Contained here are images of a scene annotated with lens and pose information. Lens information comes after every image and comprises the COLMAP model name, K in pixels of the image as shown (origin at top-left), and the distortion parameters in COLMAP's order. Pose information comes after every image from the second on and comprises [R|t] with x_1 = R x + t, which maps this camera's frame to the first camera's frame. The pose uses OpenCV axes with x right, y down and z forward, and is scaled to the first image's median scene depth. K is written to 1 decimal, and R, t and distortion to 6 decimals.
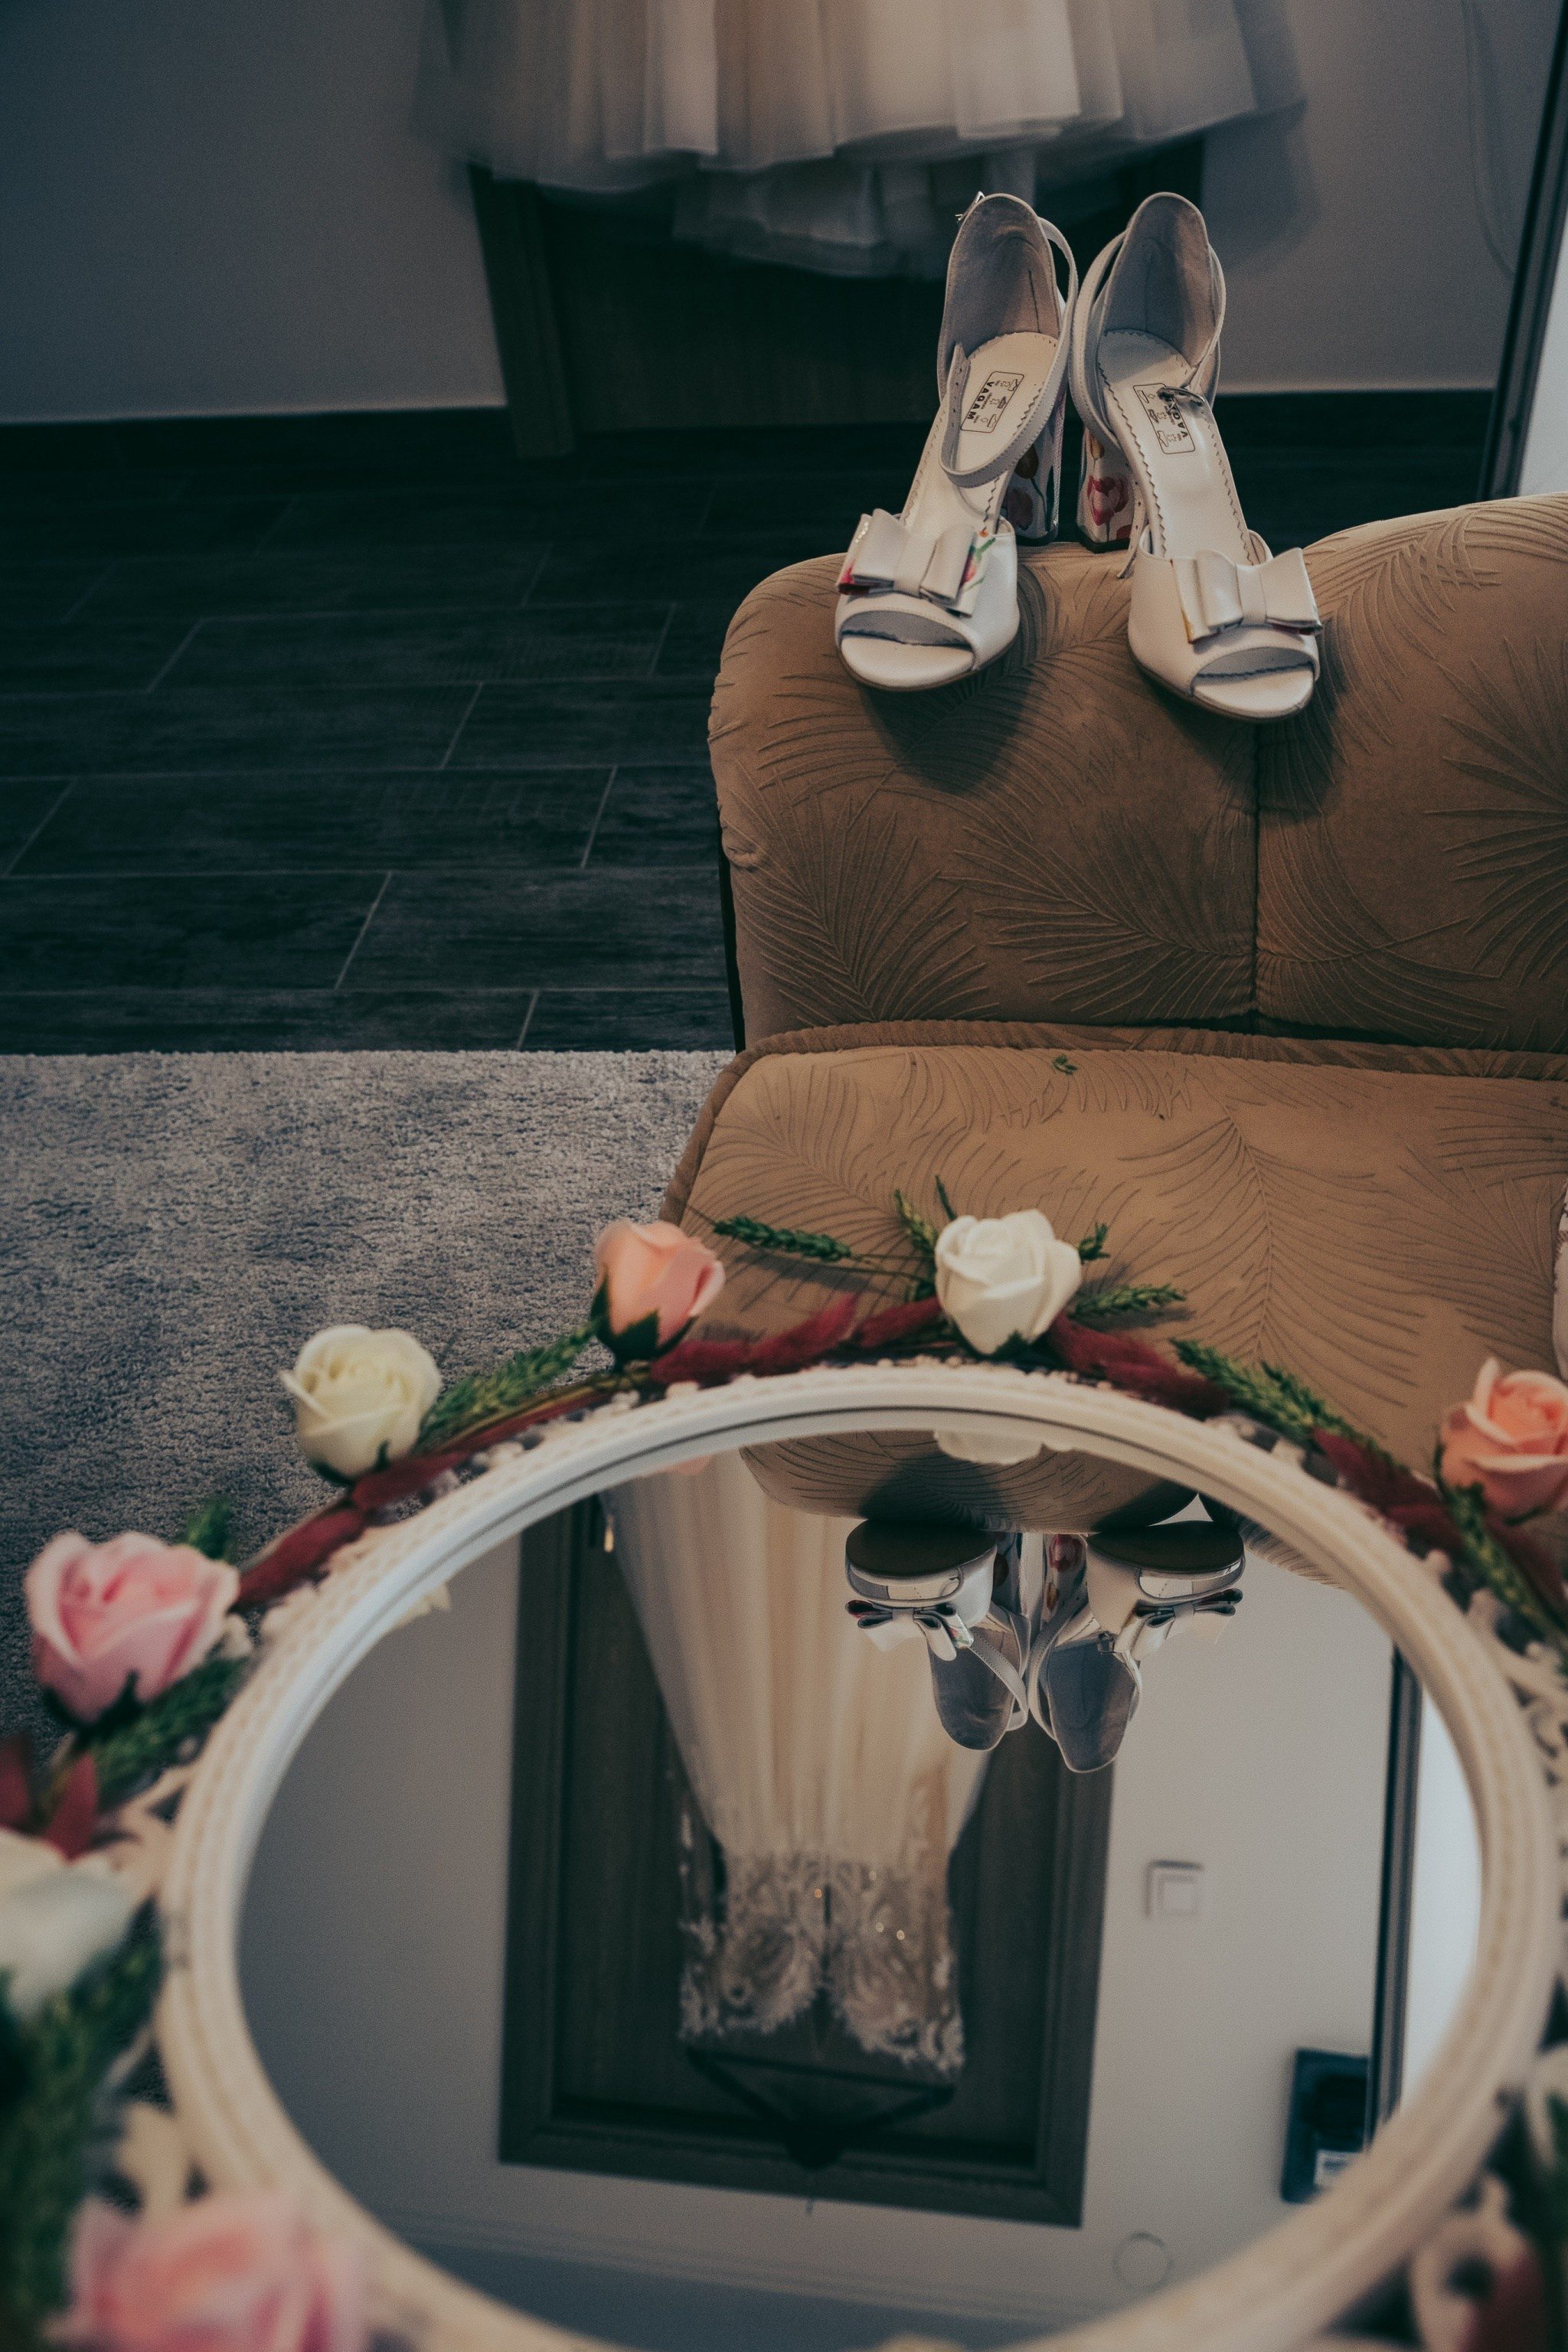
lens RADIAL K [[1970.5, 0, 783.3], [0, 1970.5, 1185.7], [0, 0, 1]] dist [0.052052, 0.003634]
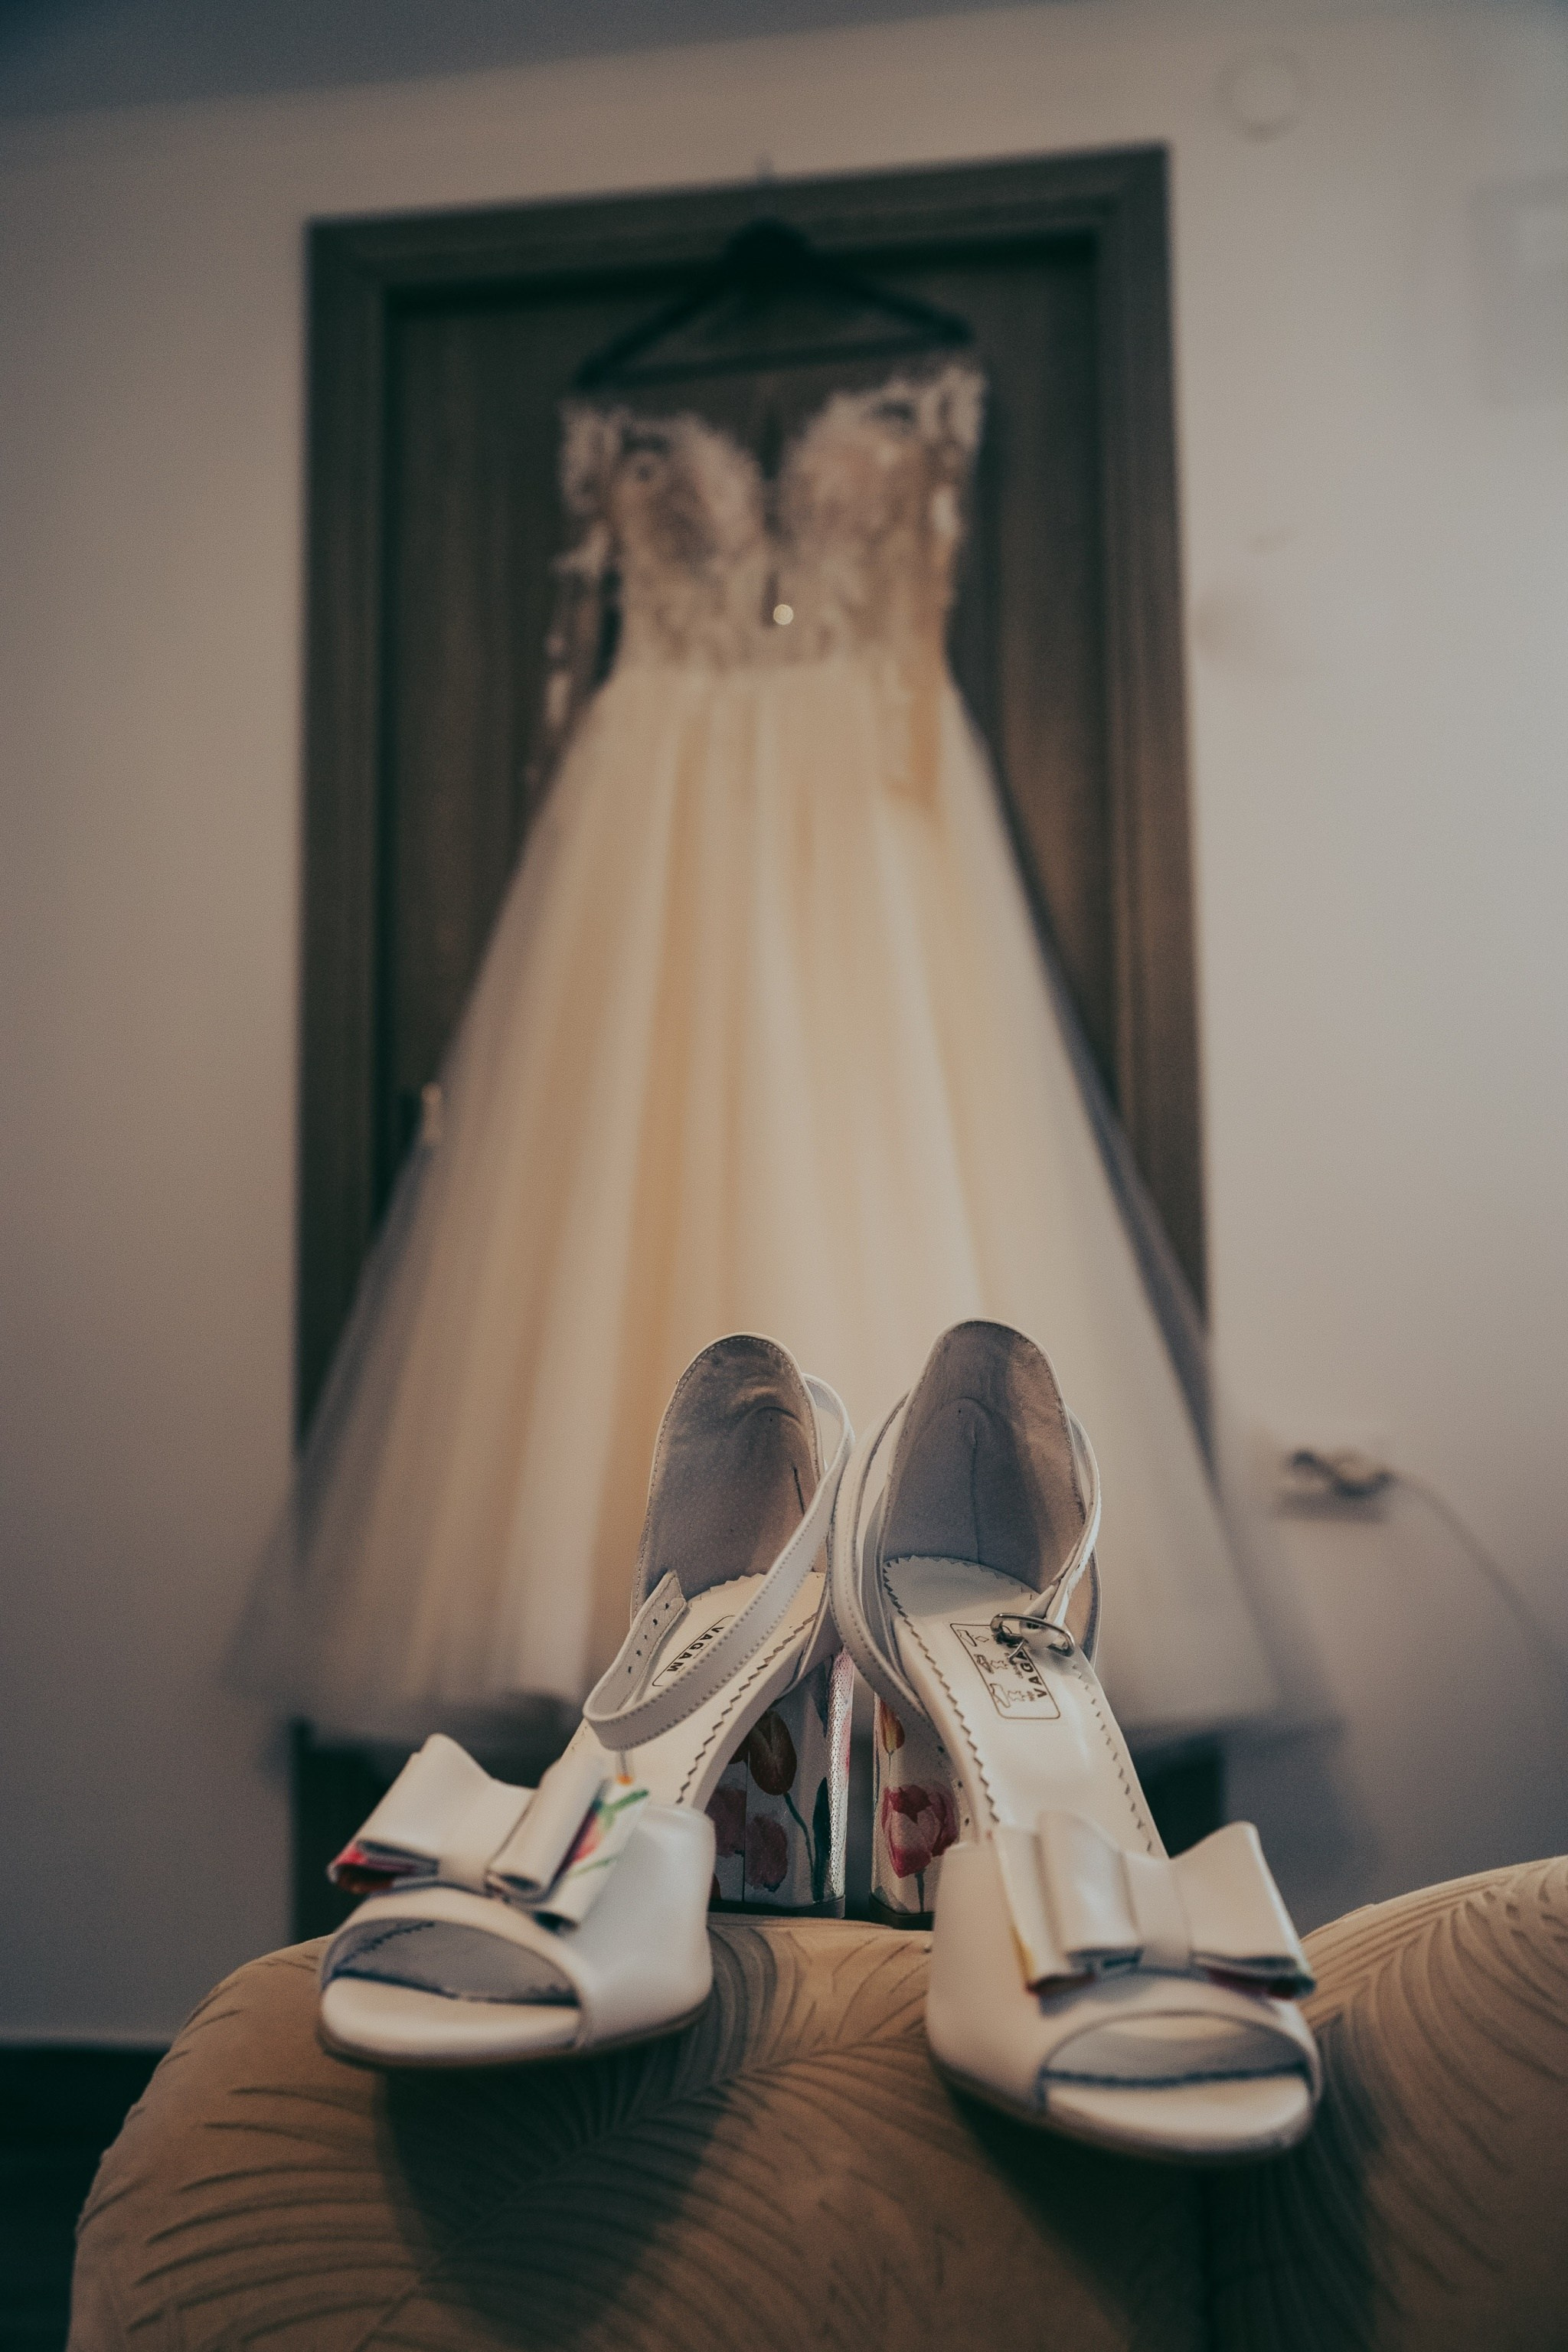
lens RADIAL K [[2371.3, 0, 781.5], [0, 2371.3, 1187.9], [0, 0, 1]] dist [-0.009015, 0.000000]
pose [[0.997204, 0.072666, -0.017421, 0.133682], [-0.064252, 0.714794, -0.696377, -0.020921], [-0.038150, 0.695549, 0.717465, 0.445571]]
